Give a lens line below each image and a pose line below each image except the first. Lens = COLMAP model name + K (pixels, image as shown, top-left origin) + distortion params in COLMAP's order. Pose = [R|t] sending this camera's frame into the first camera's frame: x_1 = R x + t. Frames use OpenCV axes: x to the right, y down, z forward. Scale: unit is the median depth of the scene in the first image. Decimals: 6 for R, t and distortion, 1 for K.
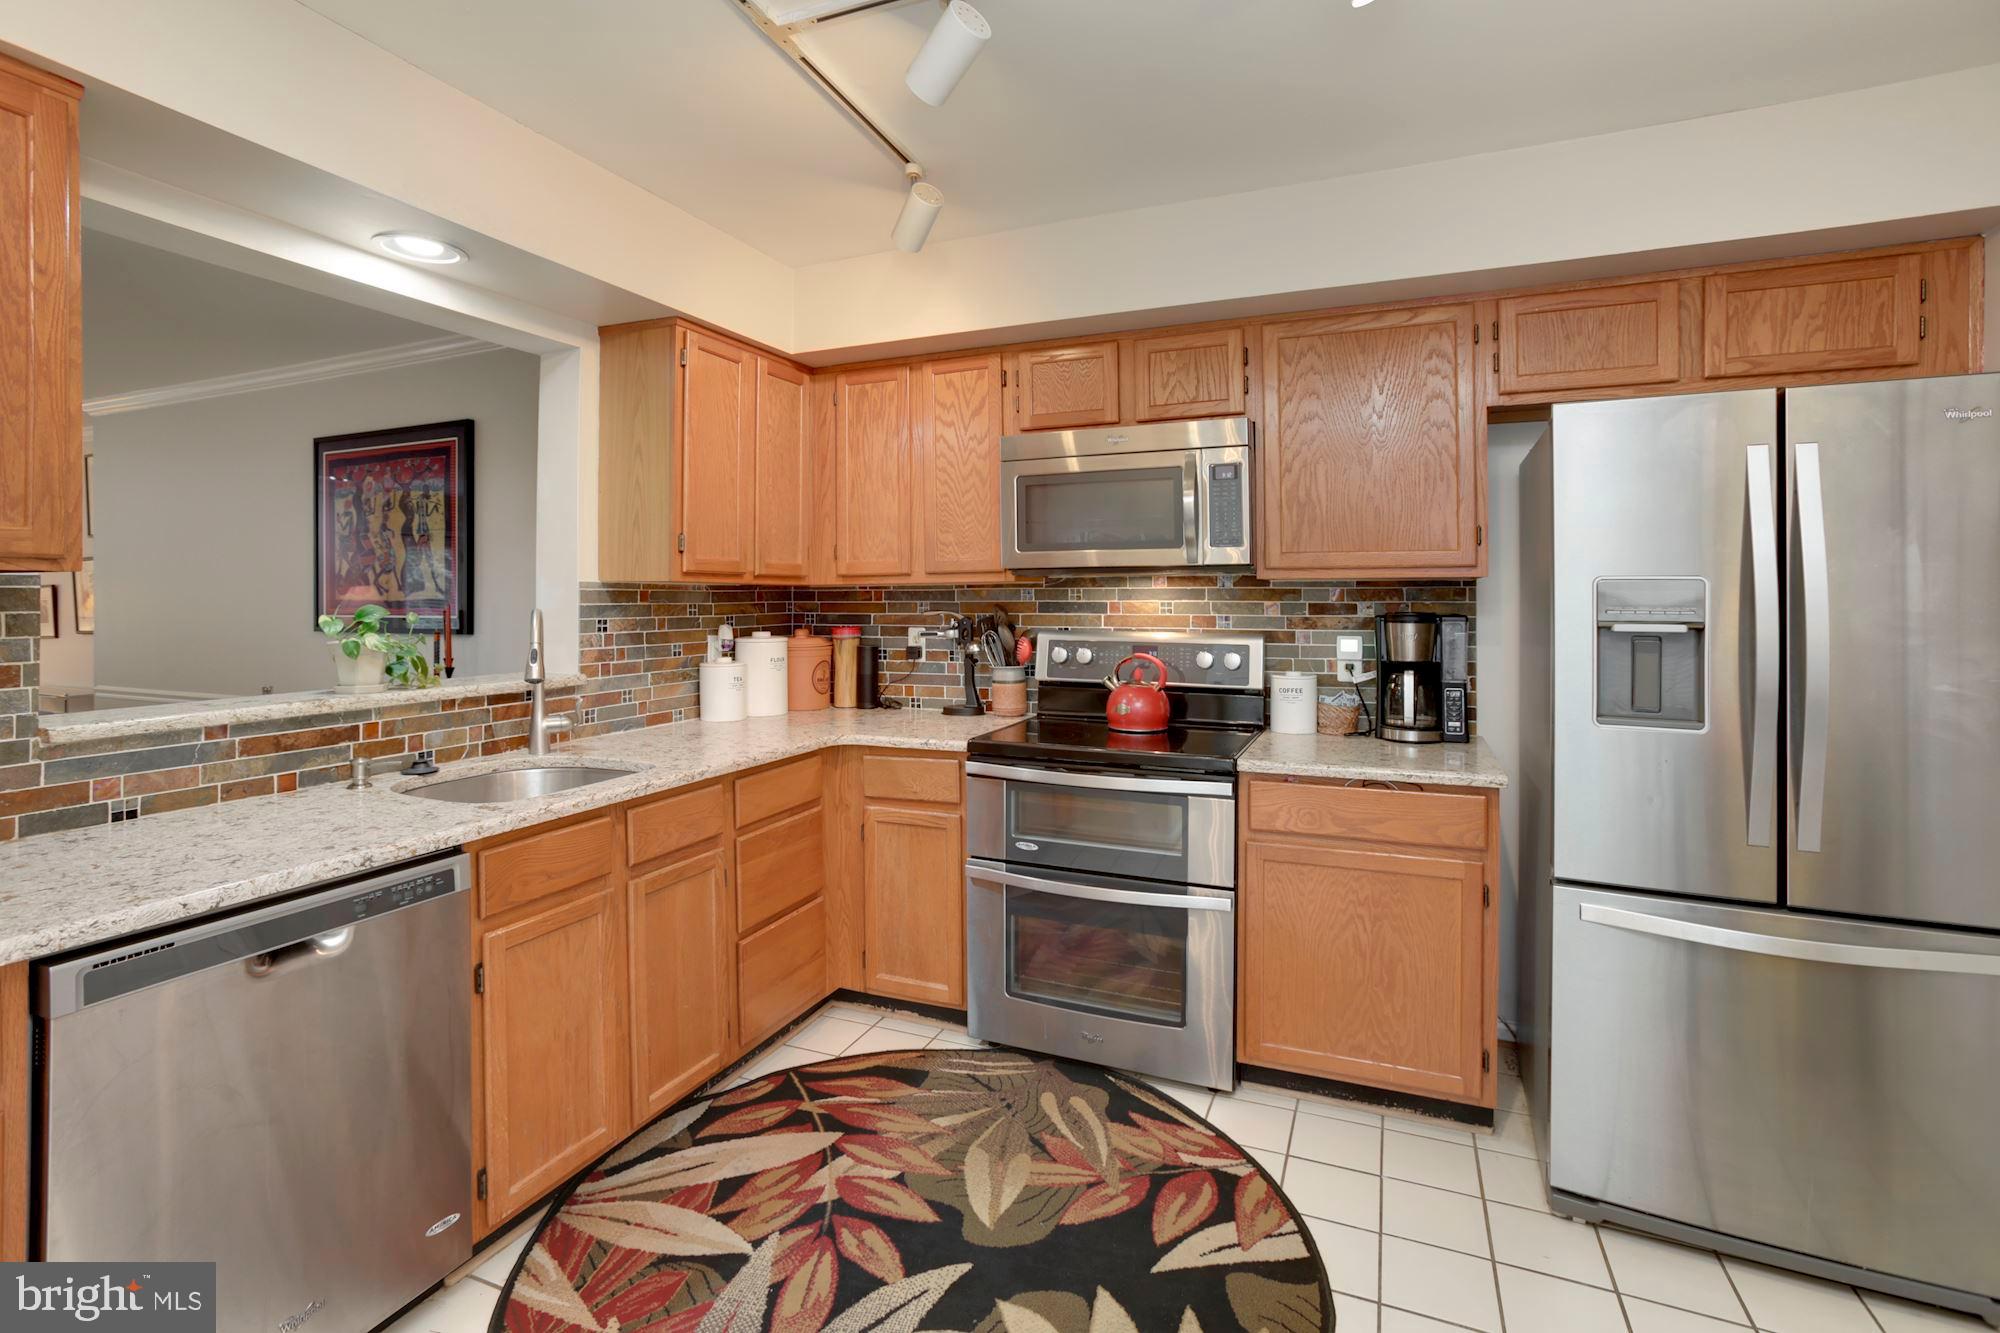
lens RADIAL K [[936.9, 0, 981.0], [0, 936.9, 588.3], [0, 0, 1]] dist [-0.058537, 0.031505]
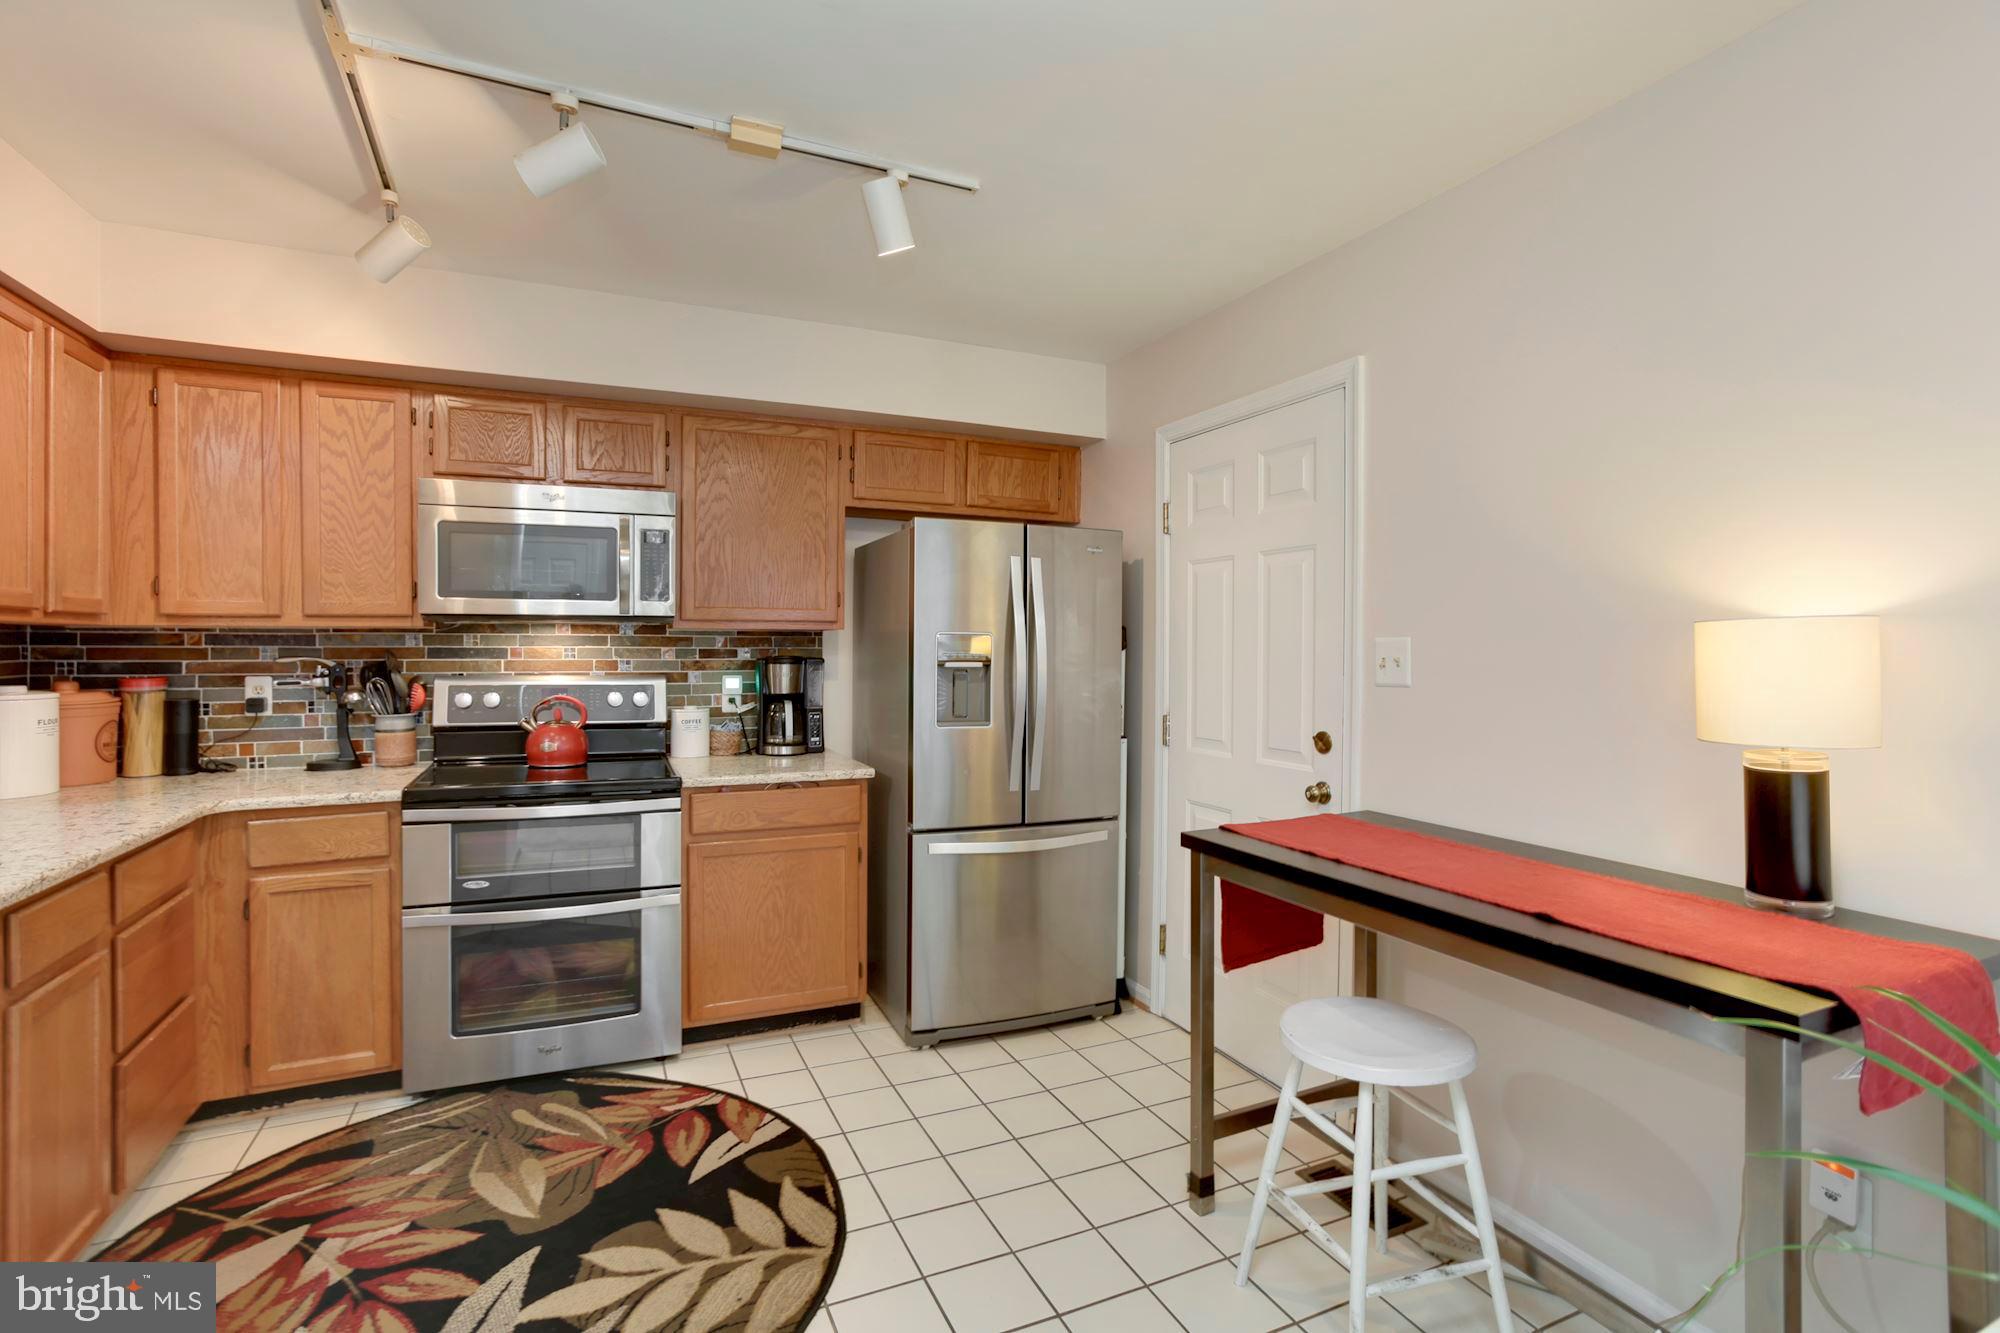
lens RADIAL K [[940.0, 0, 966.6], [0, 940.0, 645.3], [0, 0, 1]] dist [-0.060148, 0.036312]
pose [[0.680939, 0.003767, 0.732330, -0.355489], [-0.012130, 0.999908, 0.006135, -0.000454], [-0.732239, -0.013061, 0.680922, -0.092678]]
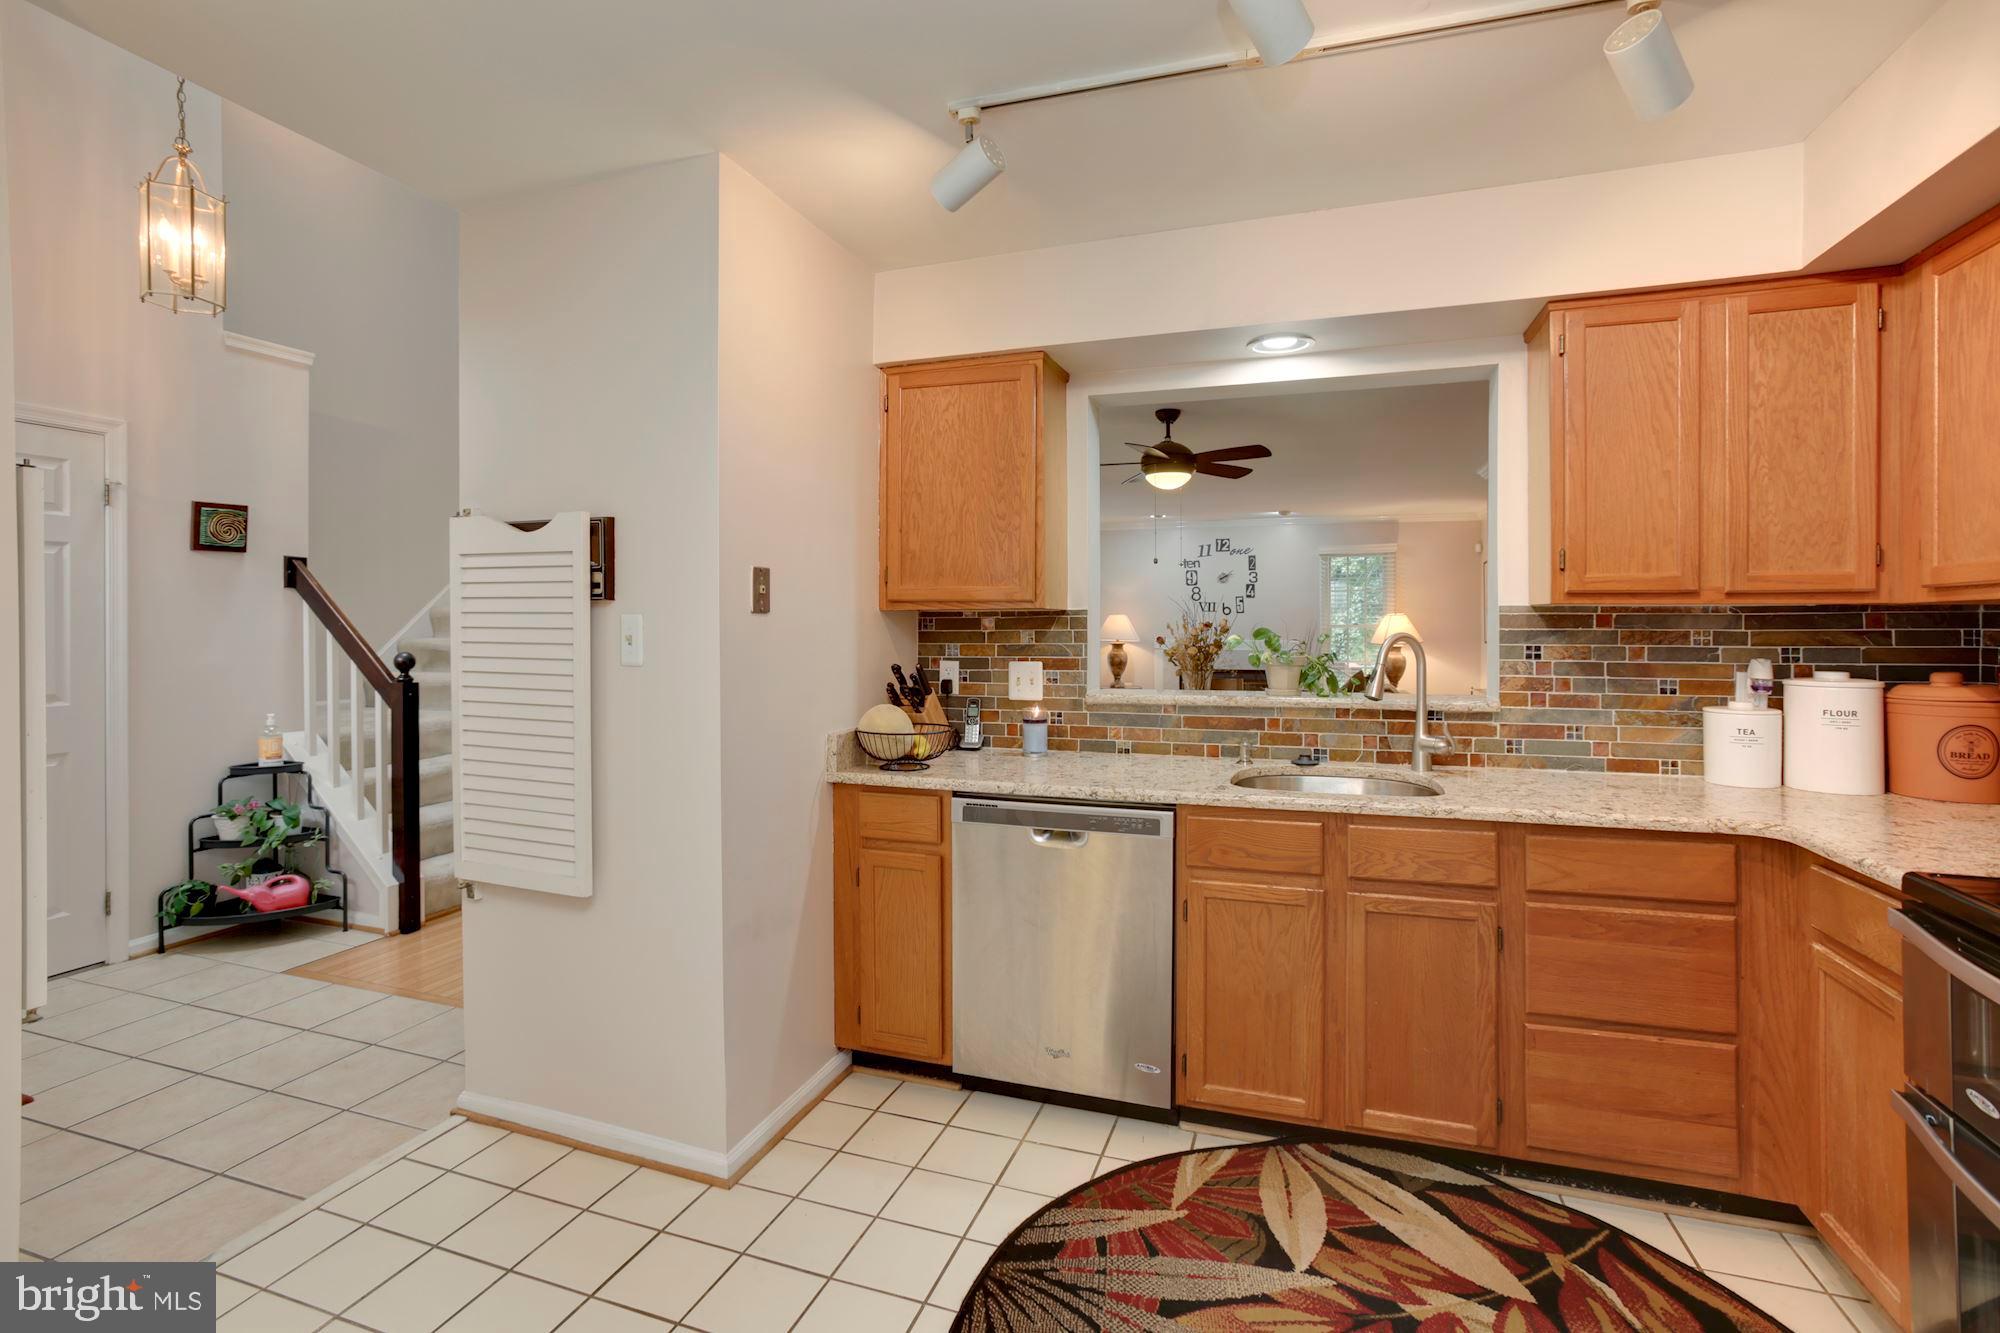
lens RADIAL K [[937.2, 0, 996.9], [0, 937.2, 631.7], [0, 0, 1]] dist [-0.059829, 0.037264]
pose [[0.081630, 0.011802, -0.996593, 0.555569], [0.008363, 0.999887, 0.012526, 0.003870], [0.996628, -0.009357, 0.081522, 0.456422]]
